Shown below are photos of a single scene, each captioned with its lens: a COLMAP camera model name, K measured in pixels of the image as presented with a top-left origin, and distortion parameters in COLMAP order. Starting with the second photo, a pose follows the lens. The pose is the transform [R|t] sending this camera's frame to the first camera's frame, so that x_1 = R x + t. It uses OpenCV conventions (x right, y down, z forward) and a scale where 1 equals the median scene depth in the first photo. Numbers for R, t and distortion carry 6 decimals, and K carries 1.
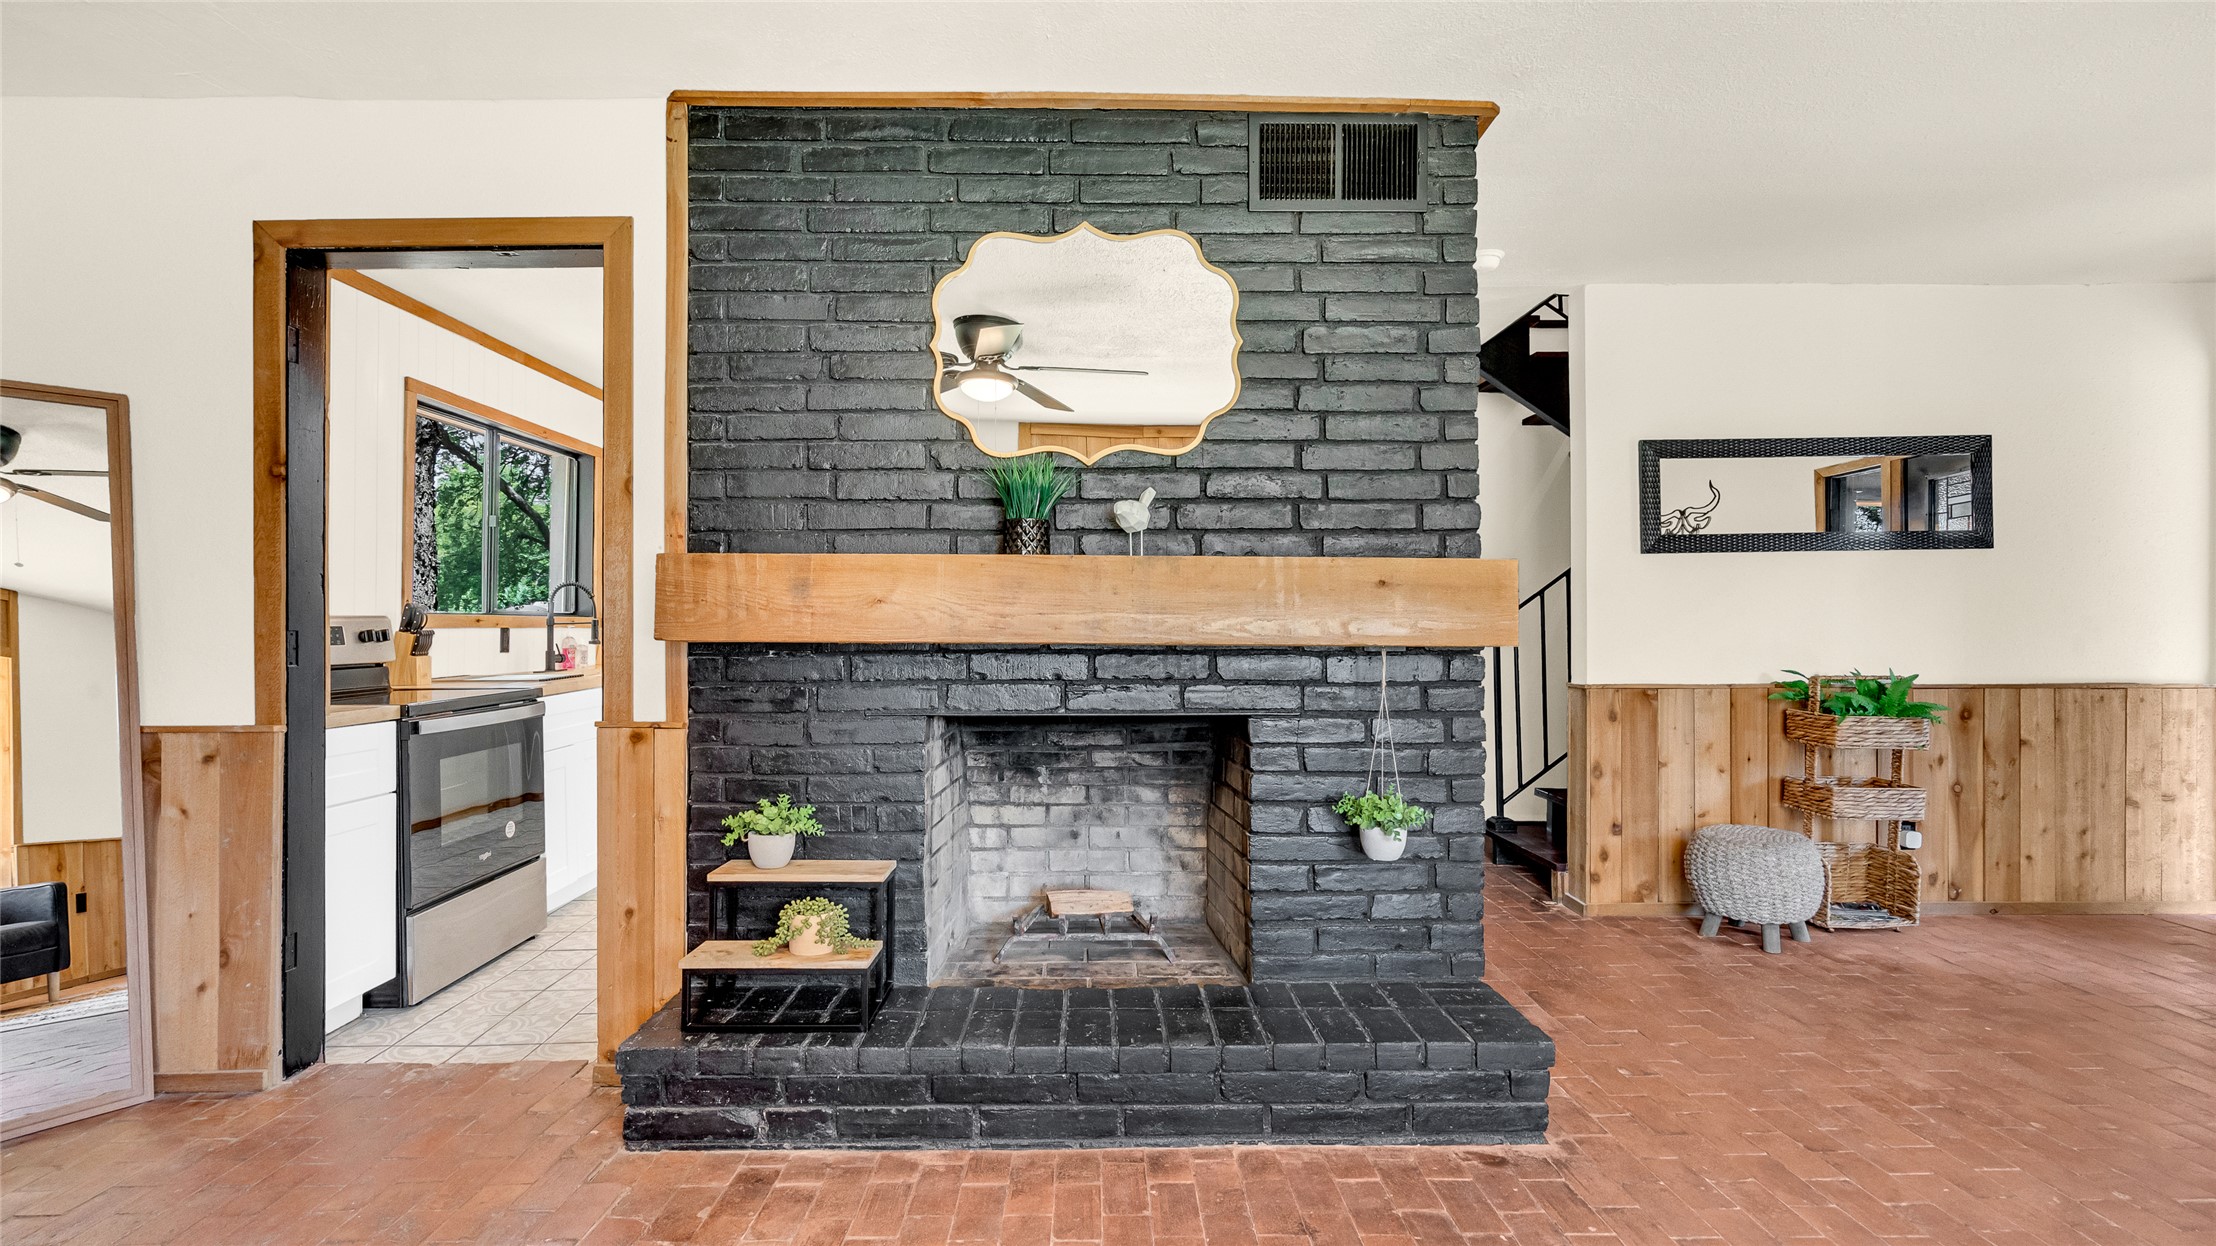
lens RADIAL K [[1037.5, 0, 1112.8], [0, 1037.5, 627.4], [0, 0, 1]] dist [-0.000637, 0.001577]
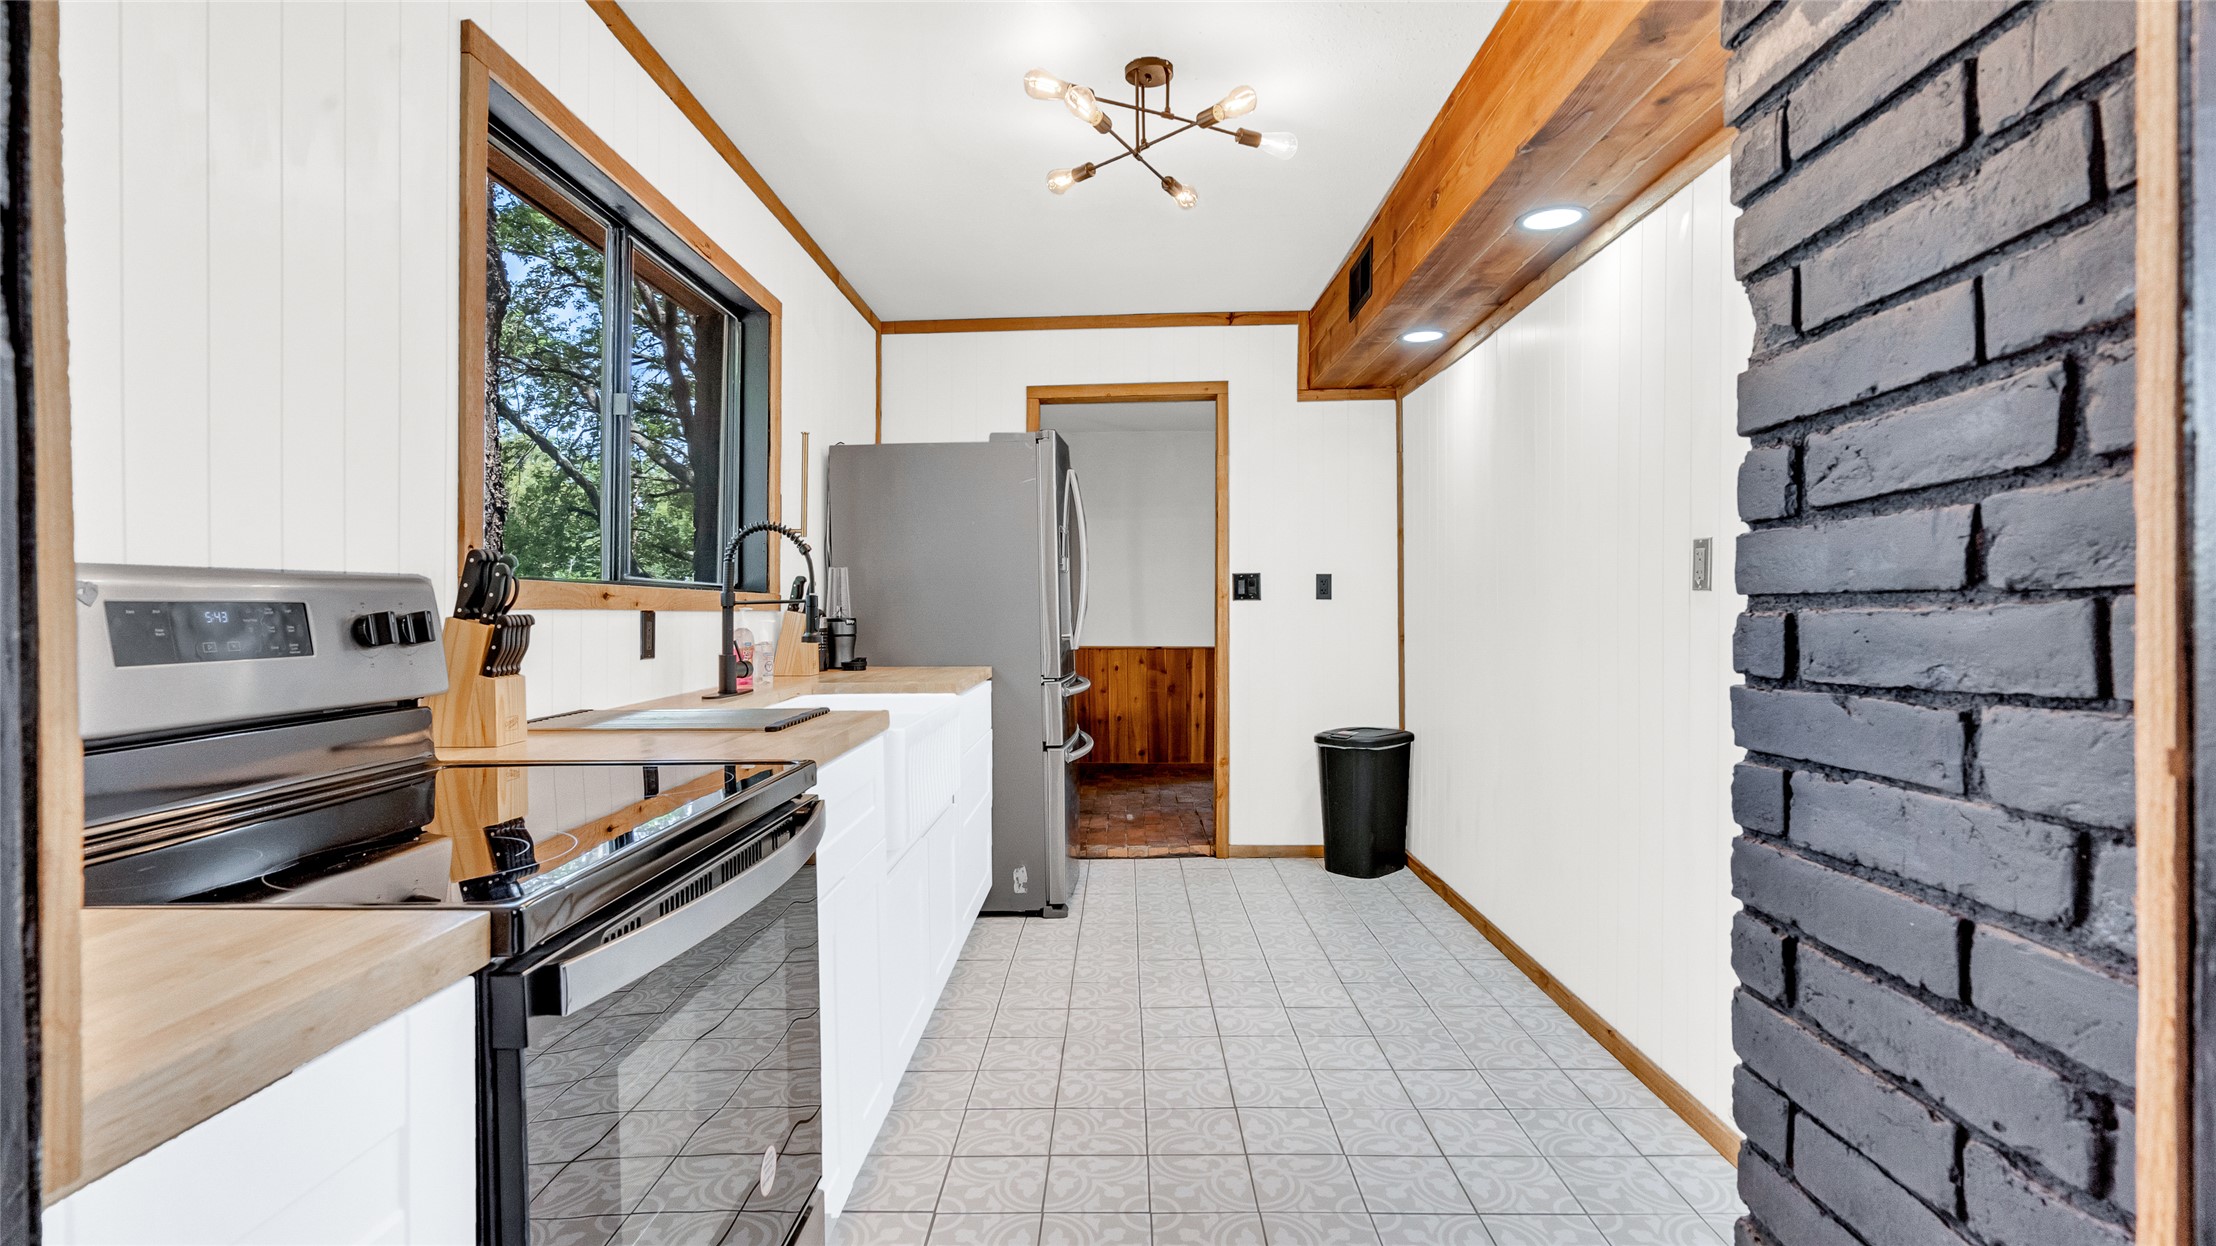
lens RADIAL K [[1037.5, 0, 1104.4], [0, 1037.5, 617.5], [0, 0, 1]] dist [-0.000637, 0.001577]
pose [[0.999704, -0.002872, -0.024156, -0.414350], [0.002934, 0.999992, 0.002532, 0.003704], [0.024149, -0.002602, 0.999705, 0.586575]]
